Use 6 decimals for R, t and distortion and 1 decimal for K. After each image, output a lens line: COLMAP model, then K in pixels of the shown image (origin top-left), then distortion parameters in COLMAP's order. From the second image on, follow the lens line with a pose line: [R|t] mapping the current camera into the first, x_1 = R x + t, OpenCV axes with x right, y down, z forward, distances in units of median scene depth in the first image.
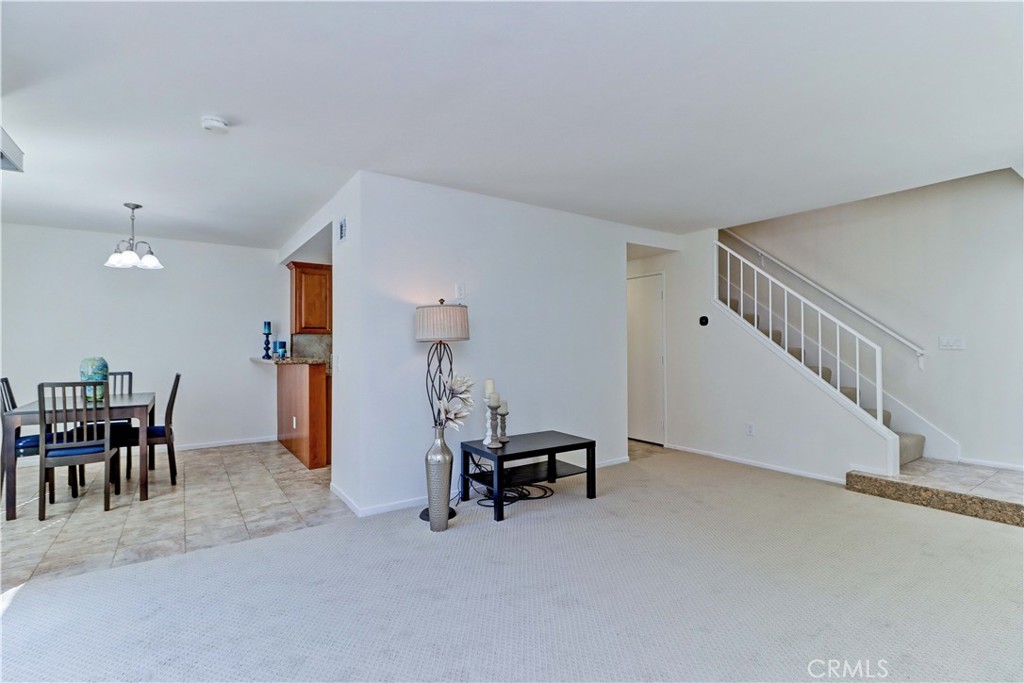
lens RADIAL K [[478.6, 0, 512.0], [0, 478.6, 341.5], [0, 0, 1]] dist [0.003213, 0.000415]
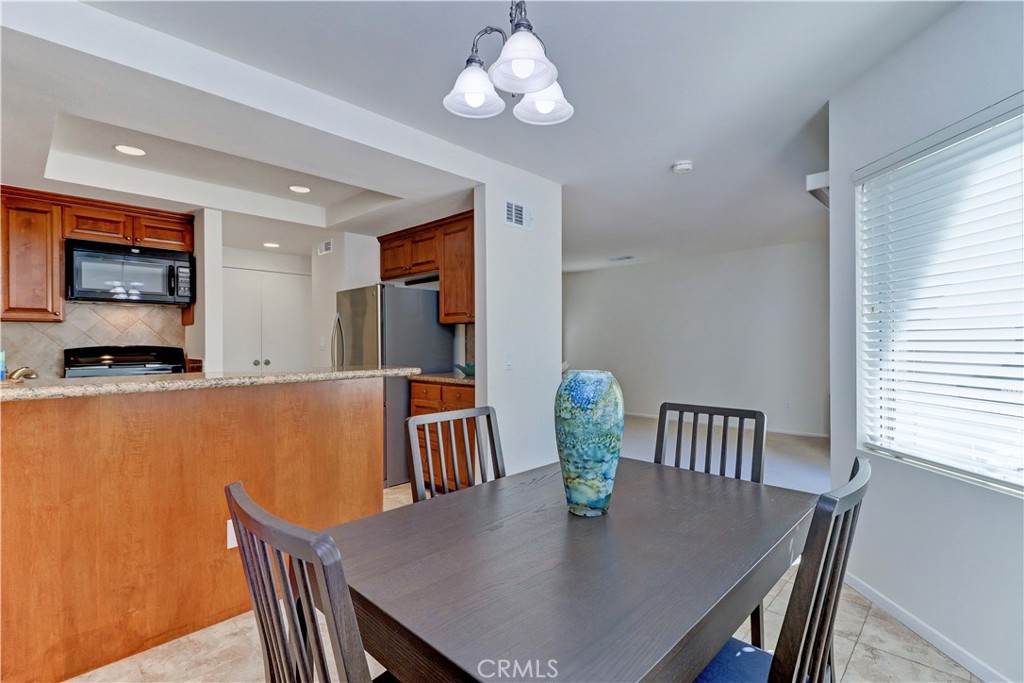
lens RADIAL K [[473.0, 0, 513.7], [0, 473.0, 332.4], [0, 0, 1]] dist [0.017886, -0.011425]
pose [[0.234251, -0.017033, -0.972027, -0.603435], [0.009320, 0.999840, -0.015274, 0.009613], [0.972132, -0.005481, 0.234372, 0.904376]]
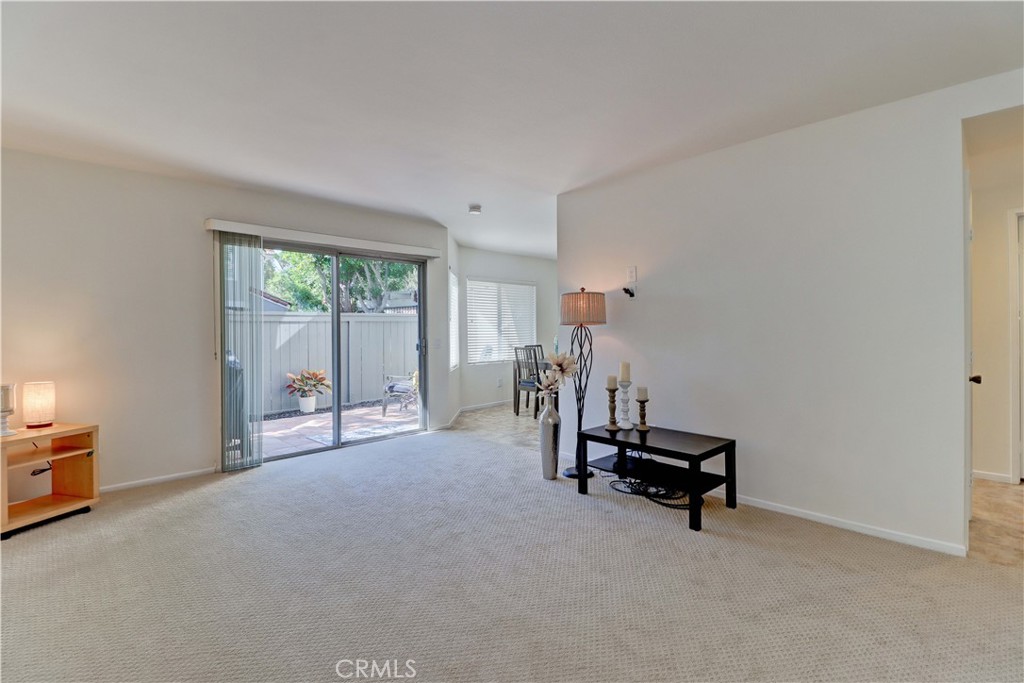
lens RADIAL K [[473.0, 0, 513.7], [0, 473.0, 332.4], [0, 0, 1]] dist [0.017886, -0.011425]
pose [[0.166630, 0.008117, -0.985986, 0.811004], [0.016344, 0.999806, 0.010993, 0.002335], [0.985884, -0.017947, 0.166465, 0.565820]]
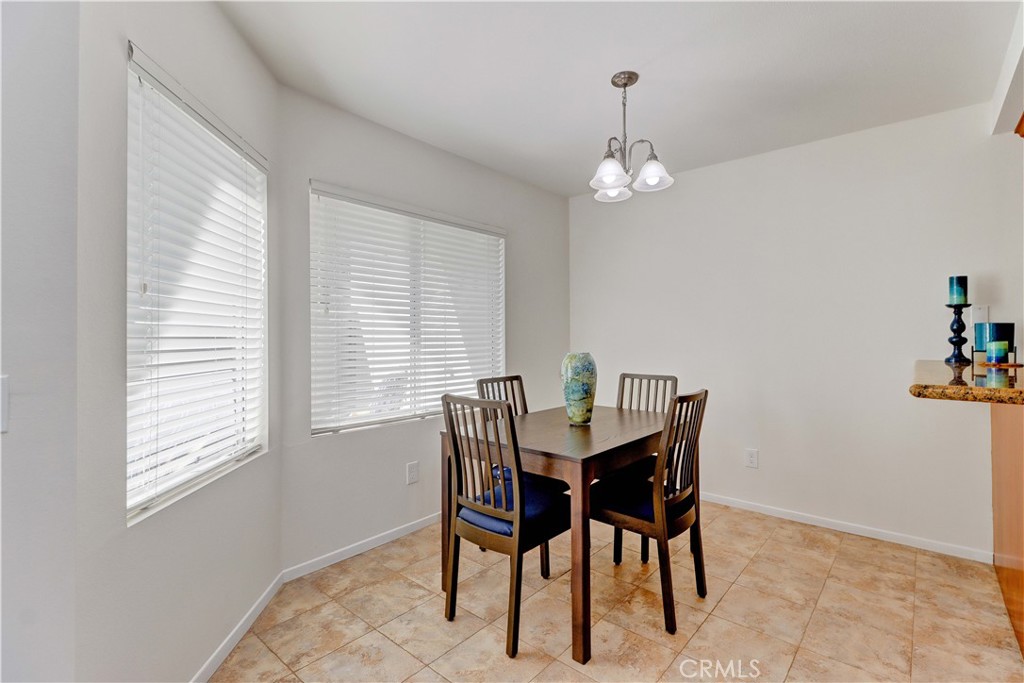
lens RADIAL K [[473.0, 0, 513.7], [0, 473.0, 332.4], [0, 0, 1]] dist [0.017886, -0.011425]
pose [[0.258065, -0.007032, -0.966102, -0.318133], [0.007751, 0.999956, -0.005208, 0.009978], [0.966096, -0.006144, 0.258108, 0.787115]]
